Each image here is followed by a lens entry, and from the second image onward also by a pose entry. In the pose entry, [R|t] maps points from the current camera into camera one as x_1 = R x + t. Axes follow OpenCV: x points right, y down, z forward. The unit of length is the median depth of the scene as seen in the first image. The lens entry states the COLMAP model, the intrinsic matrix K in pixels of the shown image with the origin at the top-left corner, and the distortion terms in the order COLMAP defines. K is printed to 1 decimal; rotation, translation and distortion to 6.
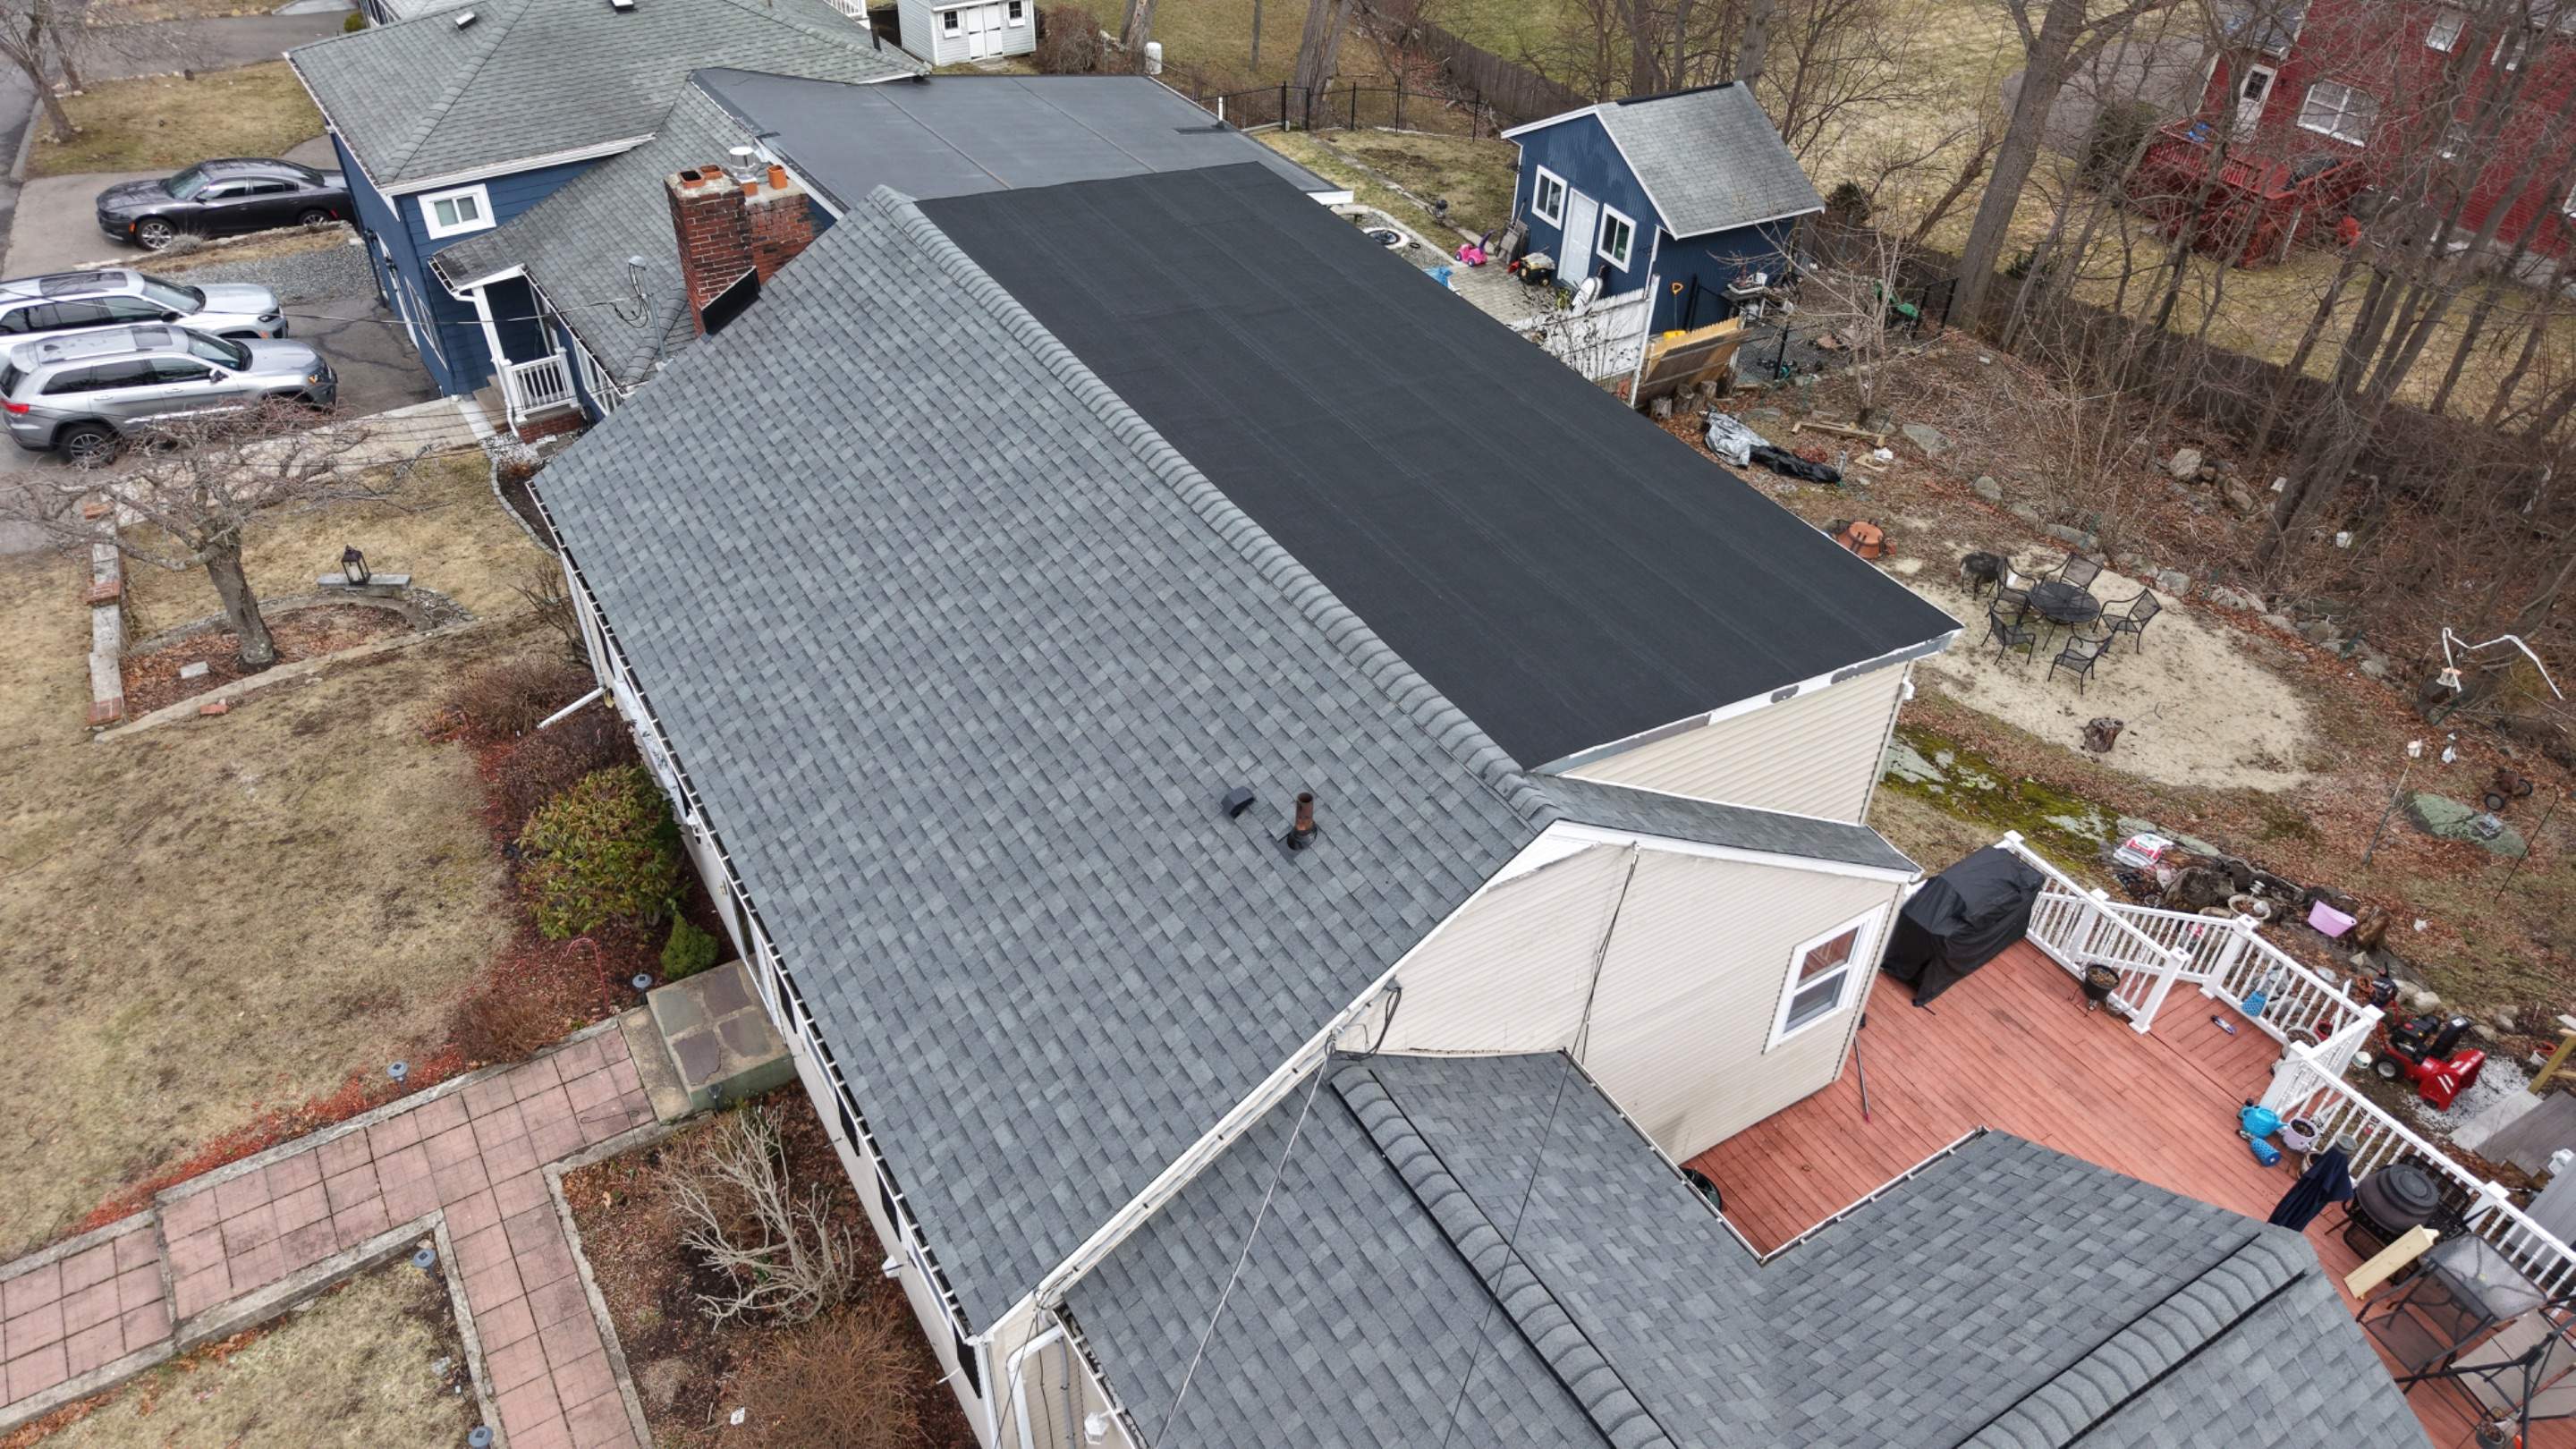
lens RADIAL K [[1721.0, 0, 1280.0], [0, 1721.0, 728.6], [0, 0, 1]] dist [0.017982, -0.018876]
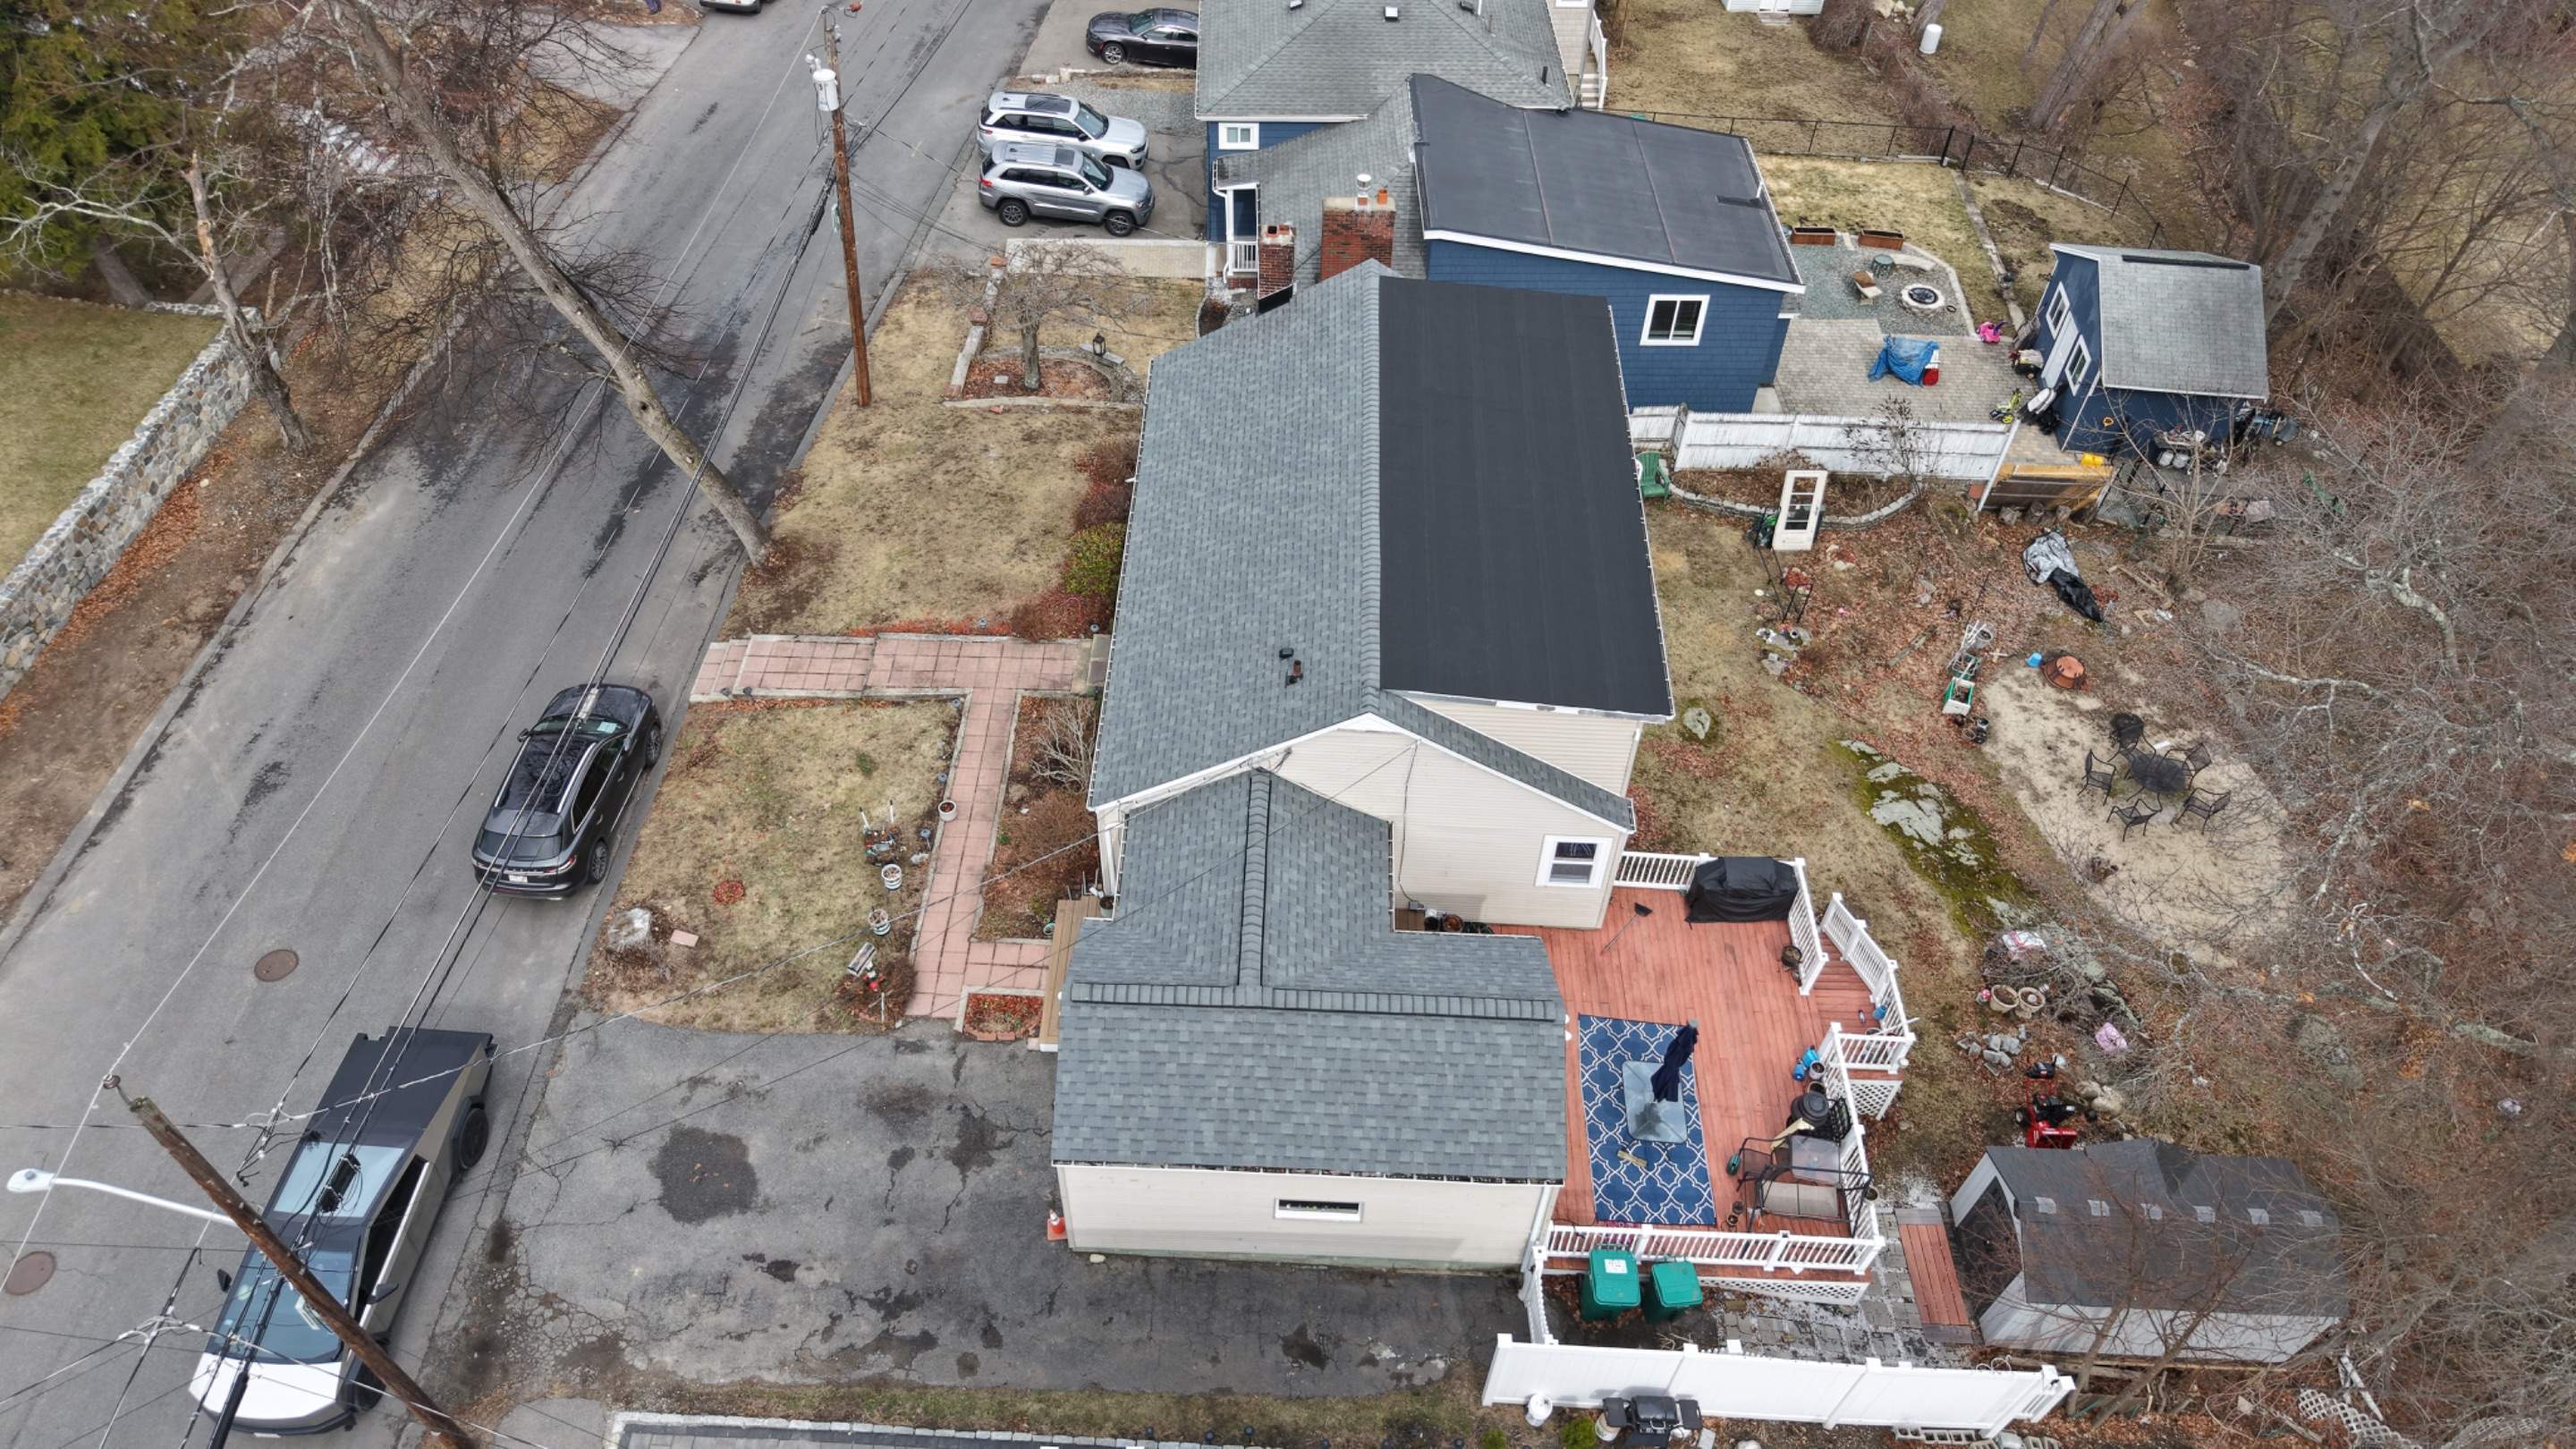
lens RADIAL K [[1721.0, 0, 1281.3], [0, 1721.0, 726.5], [0, 0, 1]] dist [0.017982, -0.018876]
pose [[0.836102, 0.399715, -0.375714, 0.589352], [-0.345432, 0.915677, 0.205457, -0.226416], [0.426157, -0.041999, 0.903674, -0.701534]]
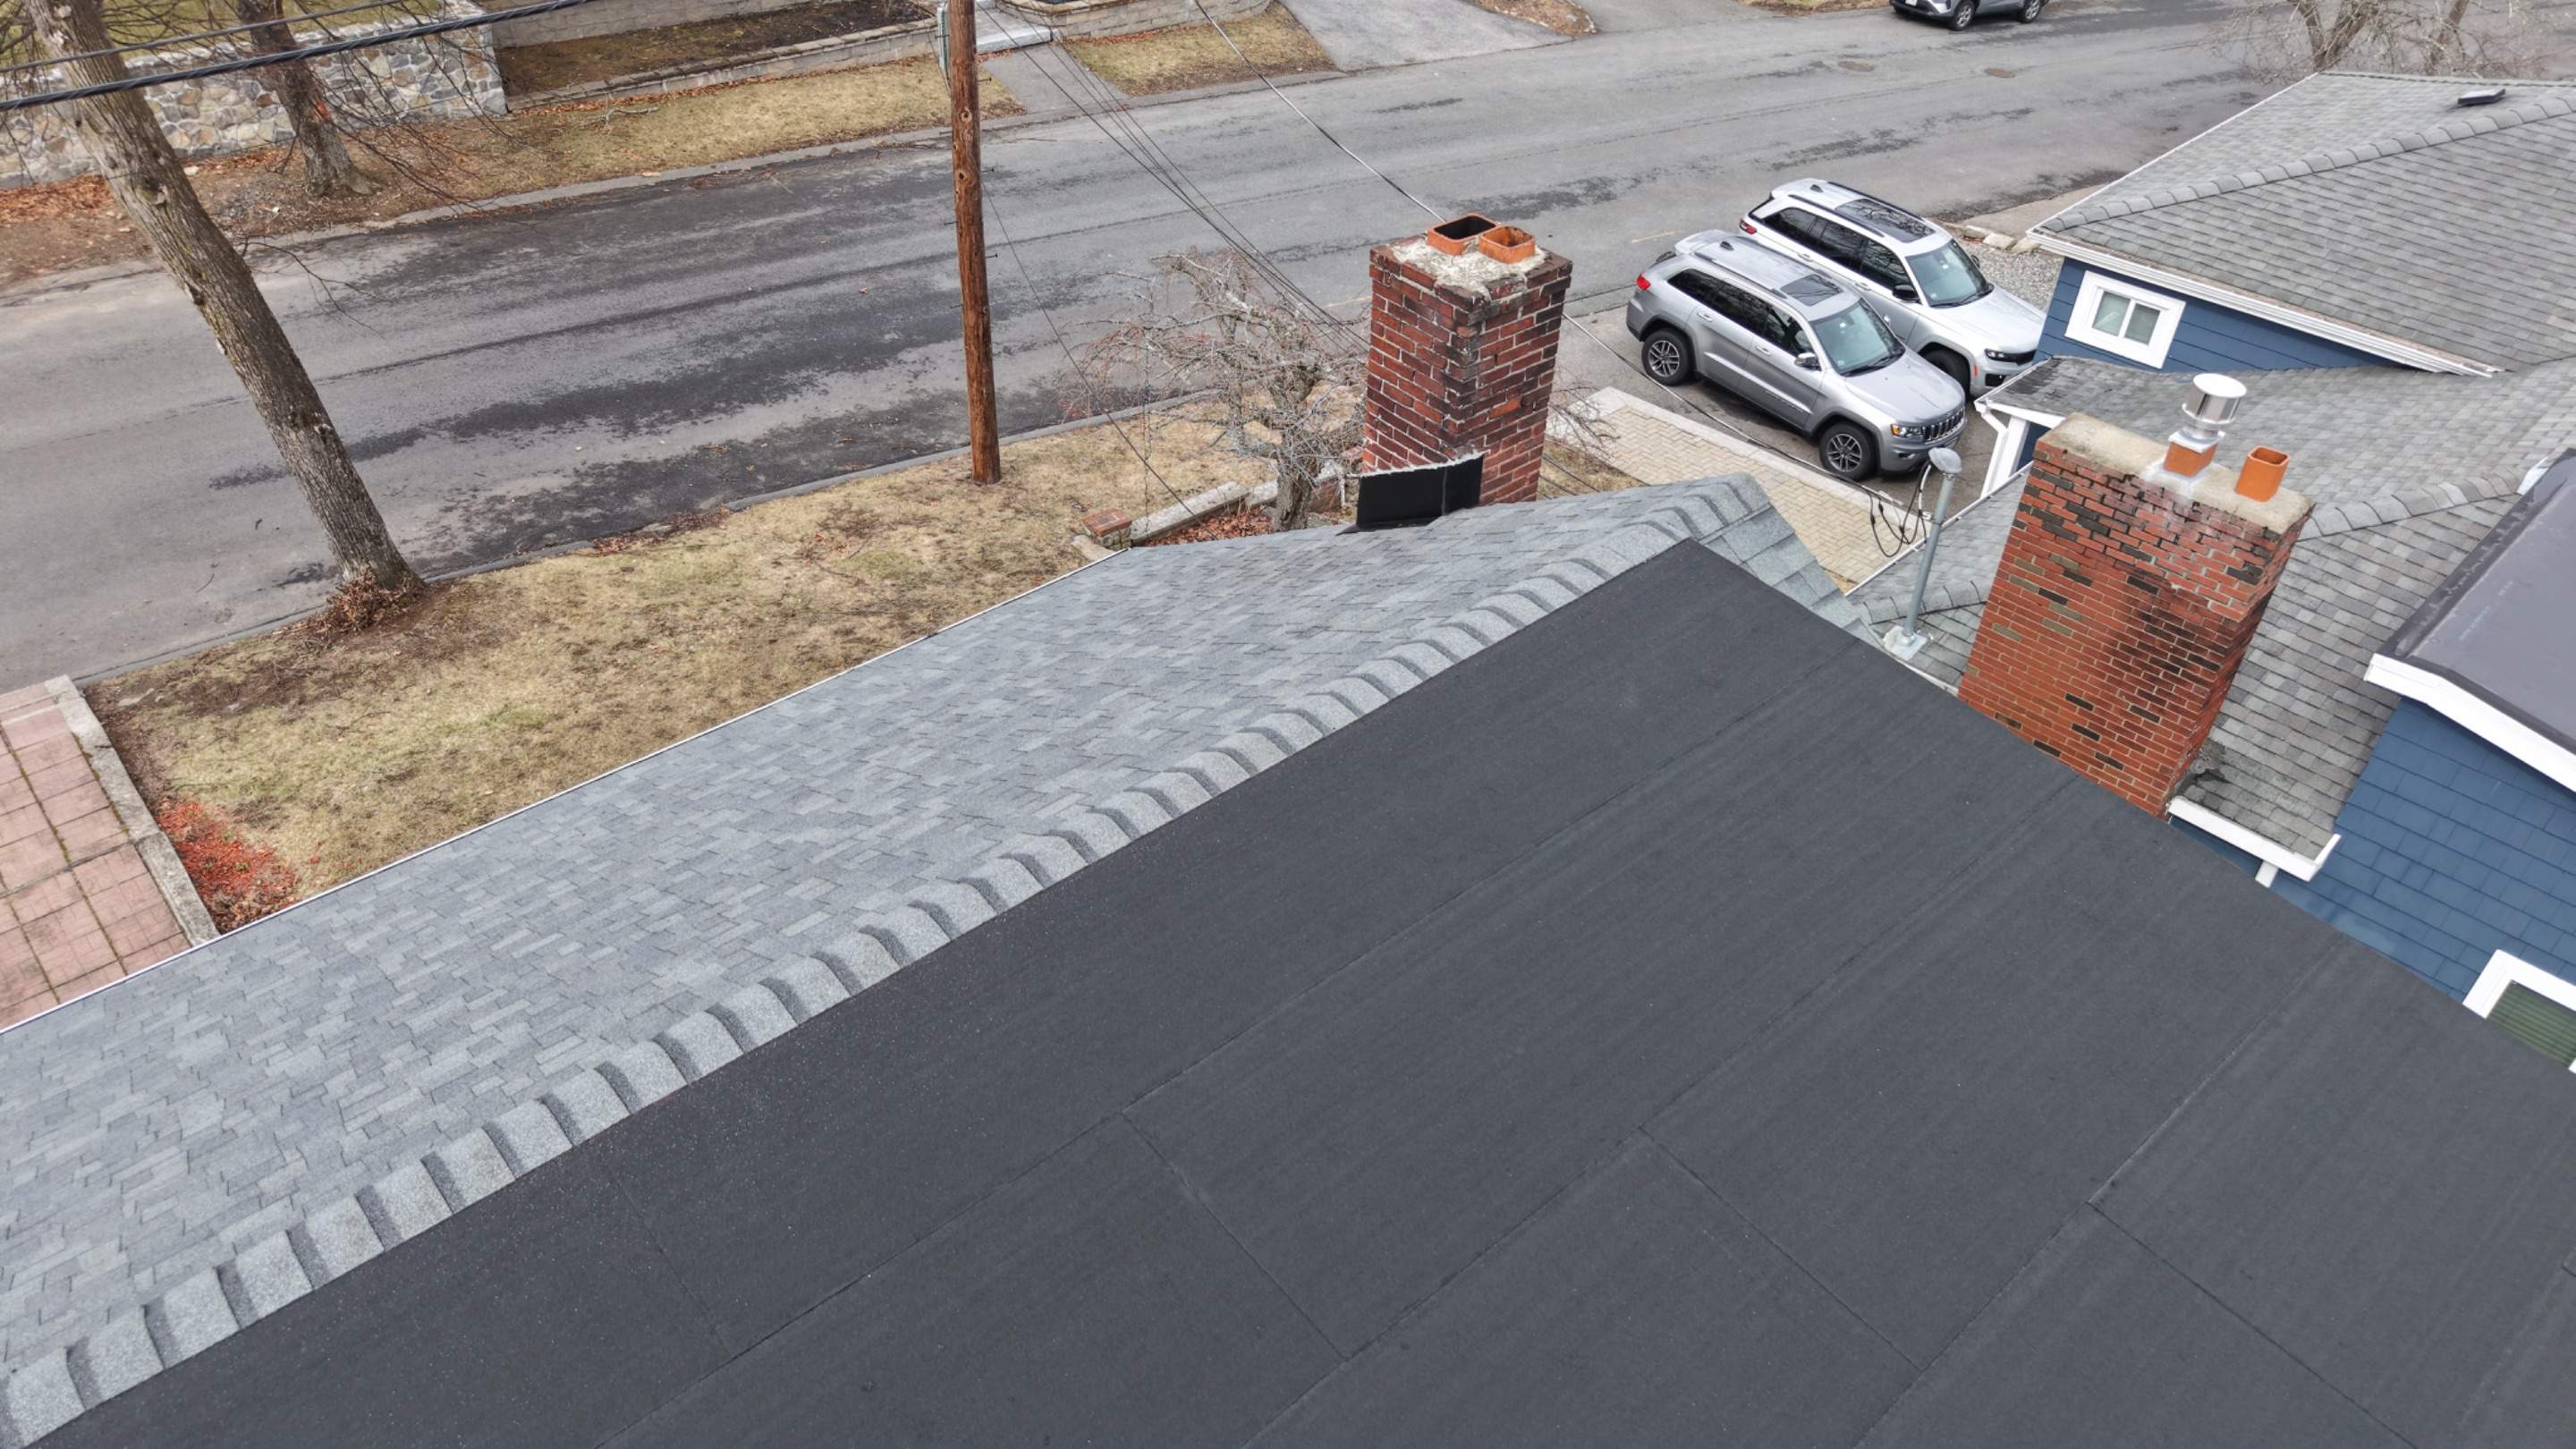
lens RADIAL K [[1721.0, 0, 1281.6], [0, 1721.0, 731.2], [0, 0, 1]] dist [0.017982, -0.018876]
pose [[0.171343, 0.599401, -0.781895, 0.084494], [-0.631355, 0.676059, 0.379914, -0.388629], [0.756328, 0.428558, 0.494274, 0.832848]]
